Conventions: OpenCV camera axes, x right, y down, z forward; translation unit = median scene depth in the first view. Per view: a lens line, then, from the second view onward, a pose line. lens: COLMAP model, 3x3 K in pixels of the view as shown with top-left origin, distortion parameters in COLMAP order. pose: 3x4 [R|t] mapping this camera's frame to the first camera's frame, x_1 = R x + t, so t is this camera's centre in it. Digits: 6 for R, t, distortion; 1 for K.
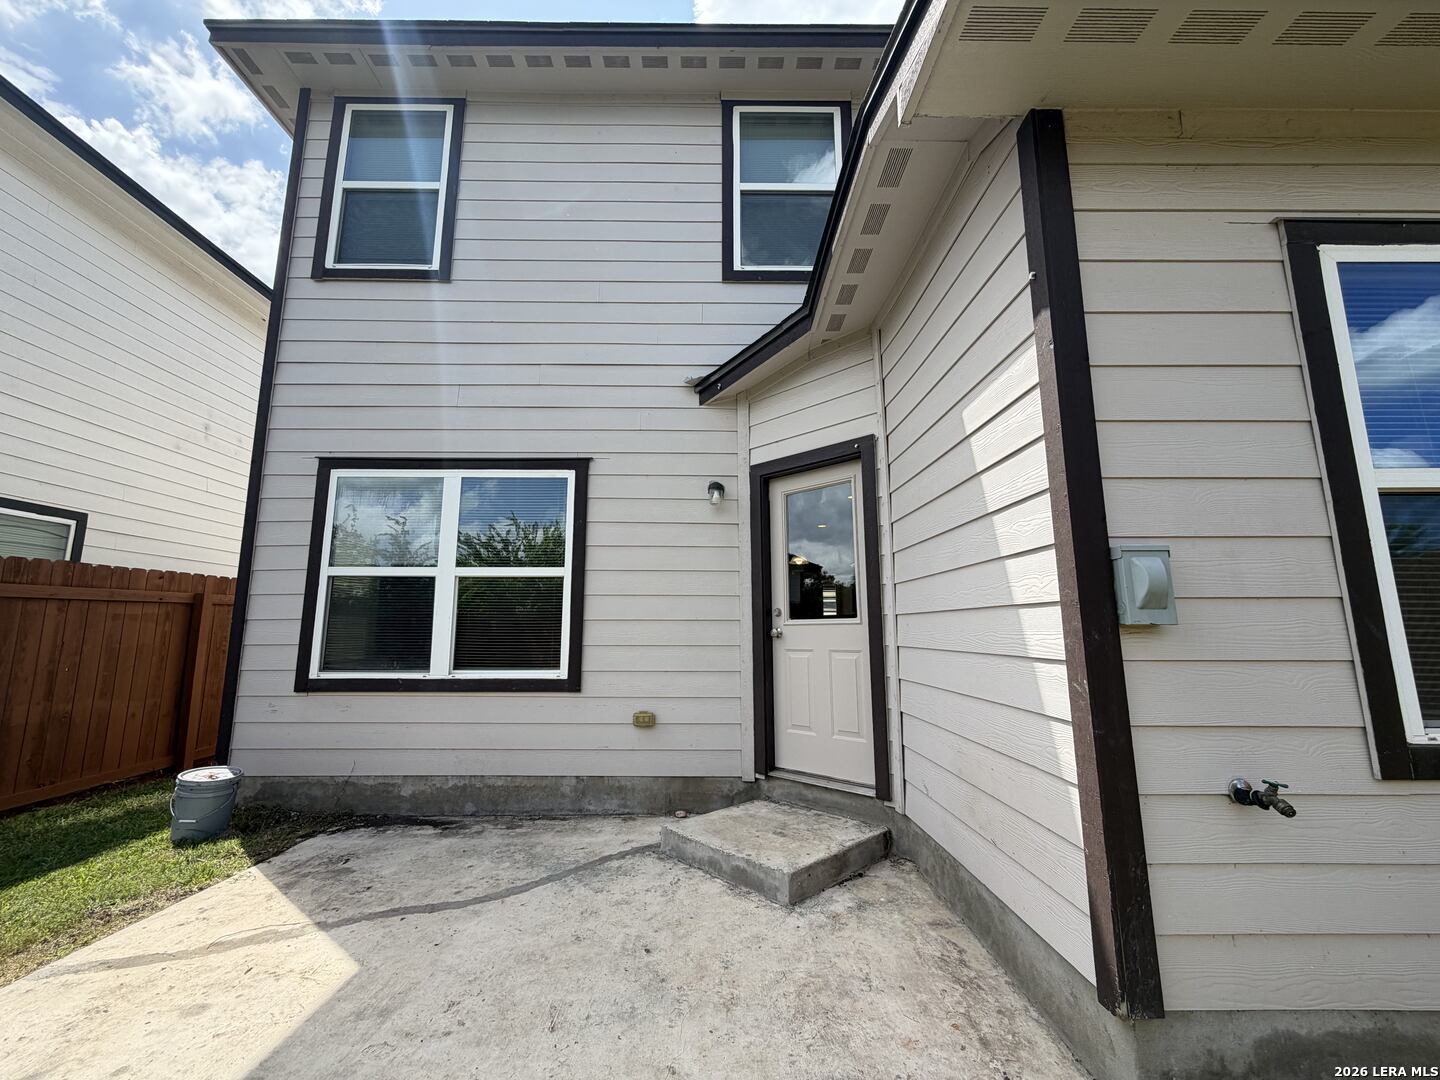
lens RADIAL K [[574.7, 0, 717.0], [0, 574.7, 543.2], [0, 0, 1]] dist [-0.001175, 0.000588]
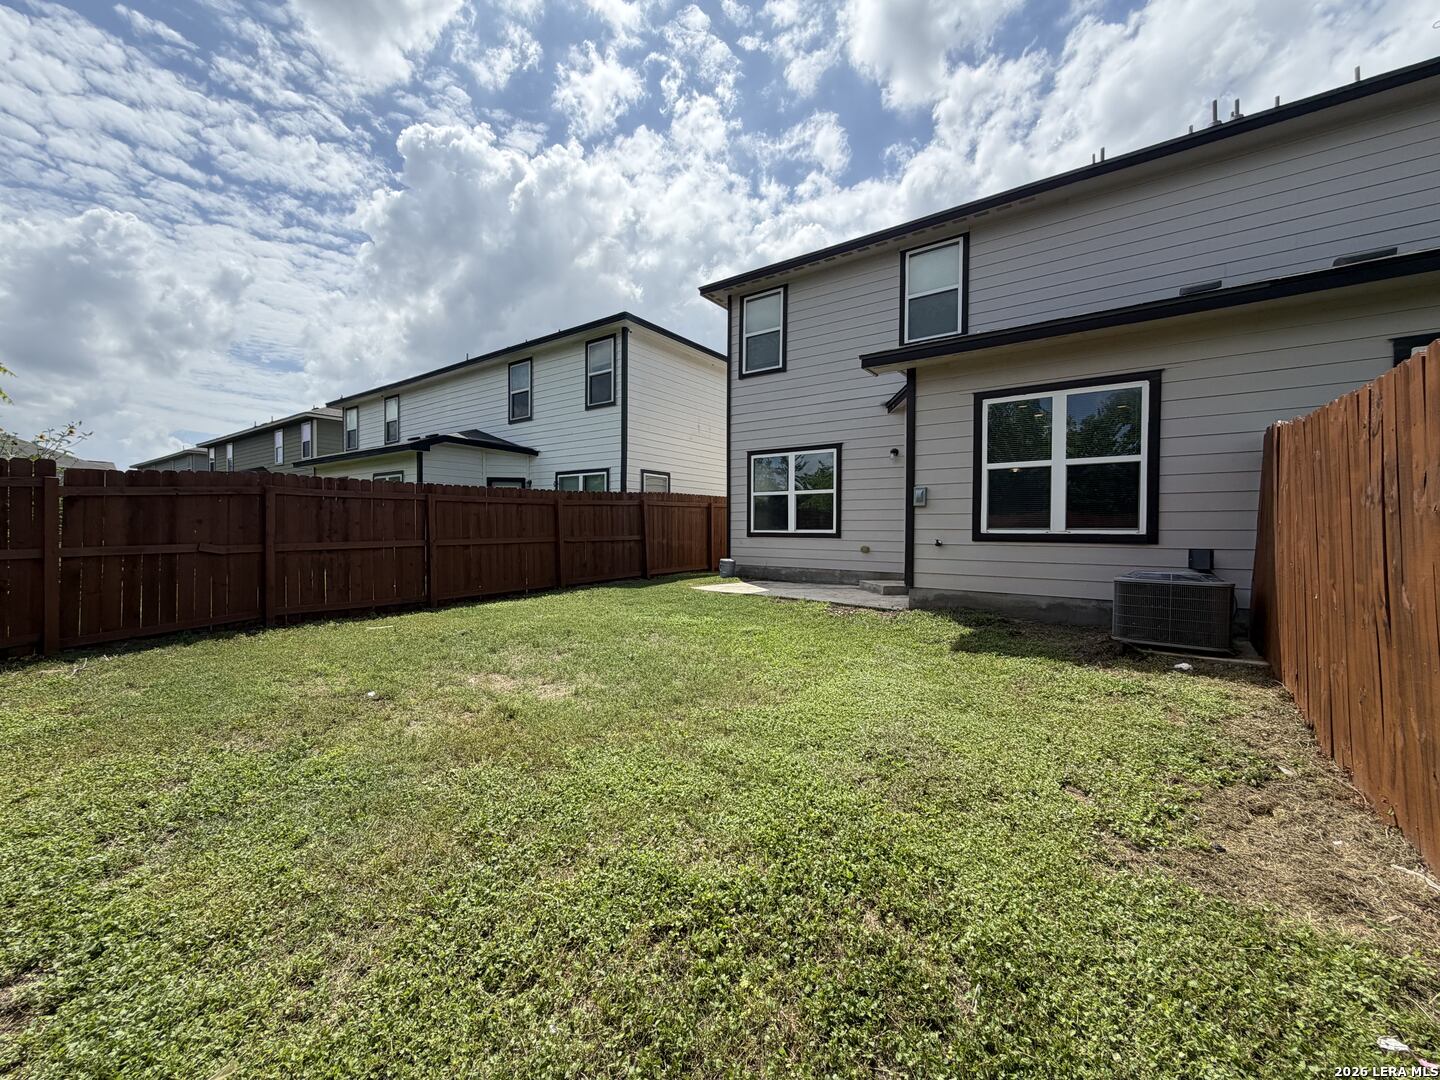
lens RADIAL K [[574.7, 0, 710.5], [0, 574.7, 535.6], [0, 0, 1]] dist [-0.001175, 0.000588]
pose [[0.795570, 0.010376, -0.605773, 0.859981], [0.086462, 0.987675, 0.130469, -0.136725], [0.599660, -0.156173, 0.784868, -1.365360]]
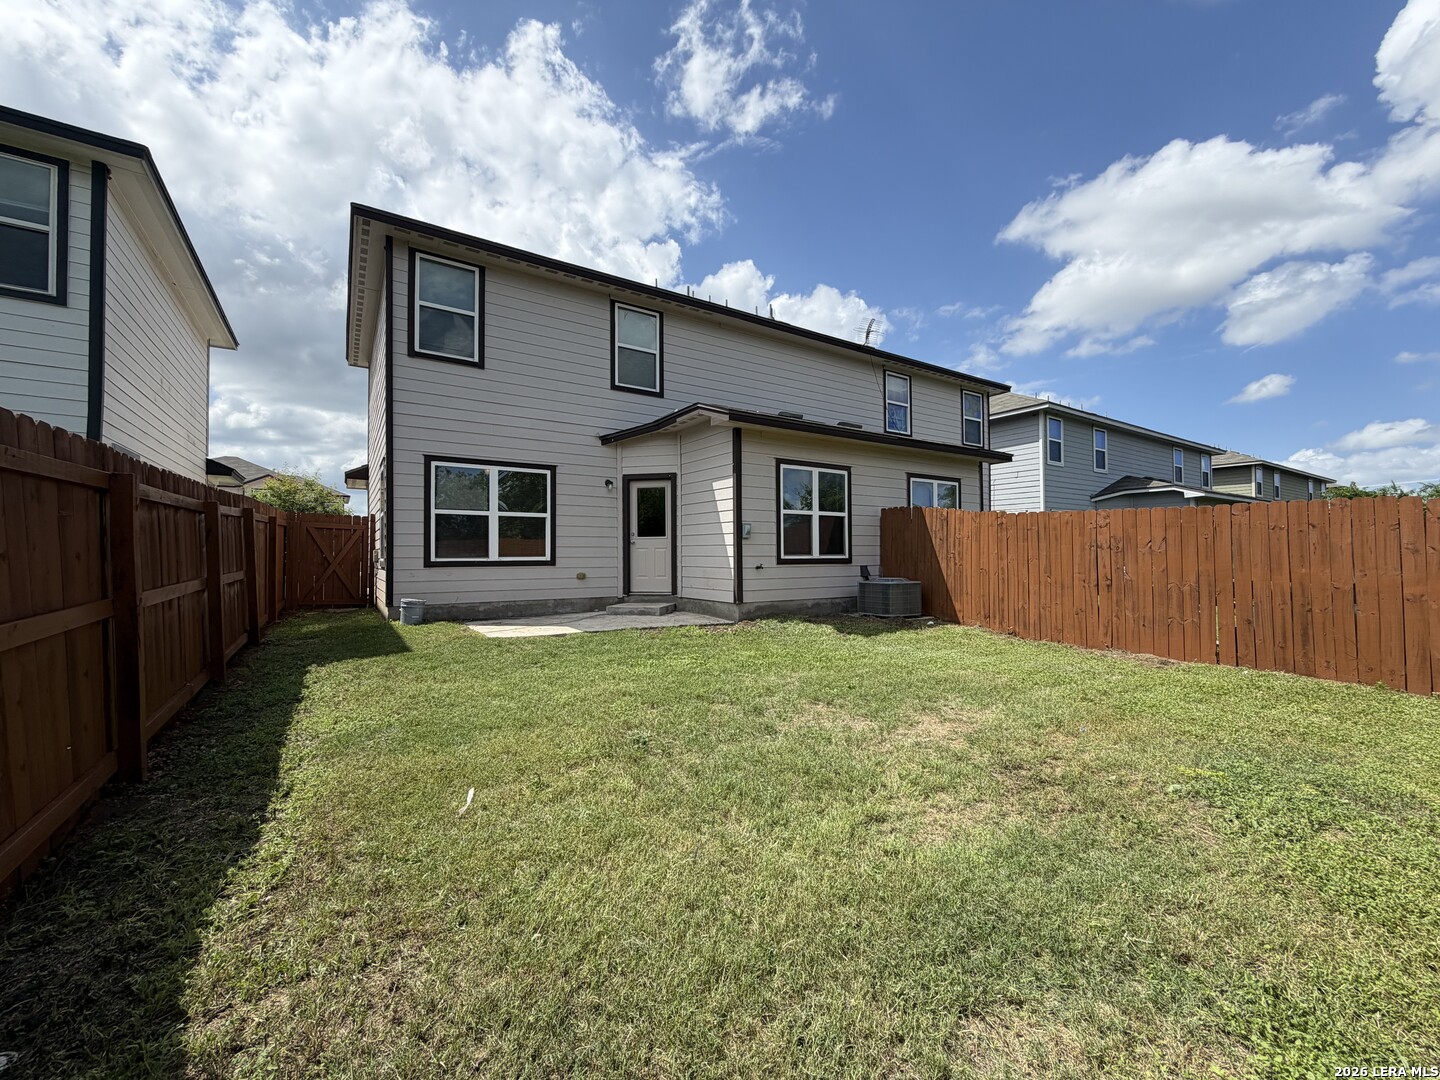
lens RADIAL K [[574.7, 0, 711.1], [0, 574.7, 542.3], [0, 0, 1]] dist [-0.001175, 0.000588]
pose [[0.847127, 0.009861, 0.531299, -0.986877], [-0.078695, 0.991131, 0.107079, -0.150935], [-0.525531, -0.132520, 0.840390, -1.384483]]
